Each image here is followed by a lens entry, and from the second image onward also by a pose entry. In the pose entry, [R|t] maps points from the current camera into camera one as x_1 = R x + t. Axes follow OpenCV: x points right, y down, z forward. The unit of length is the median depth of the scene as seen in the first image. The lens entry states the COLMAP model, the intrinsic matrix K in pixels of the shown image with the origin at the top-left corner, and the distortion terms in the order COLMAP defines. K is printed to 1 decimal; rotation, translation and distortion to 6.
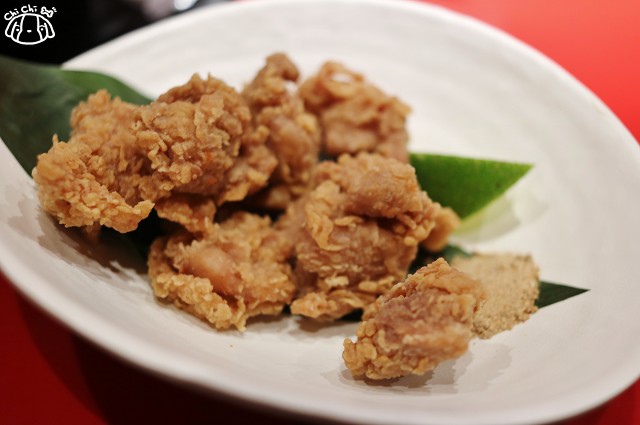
lens RADIAL K [[742.8, 0, 320.0], [0, 742.8, 212.5], [0, 0, 1]] dist [-0.121996, 0.033309]
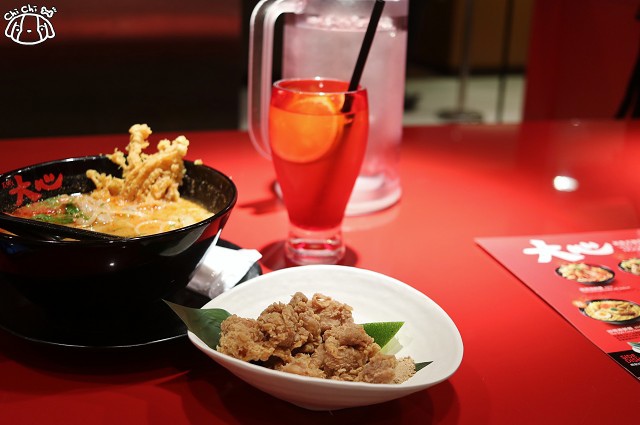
lens RADIAL K [[742.8, 0, 320.0], [0, 742.8, 212.5], [0, 0, 1]] dist [-0.121996, 0.033309]
pose [[0.973738, -0.095046, 0.206885, -0.537332], [0.158654, 0.935003, -0.317173, 0.381668], [-0.163292, 0.341667, 0.925527, -1.606992]]
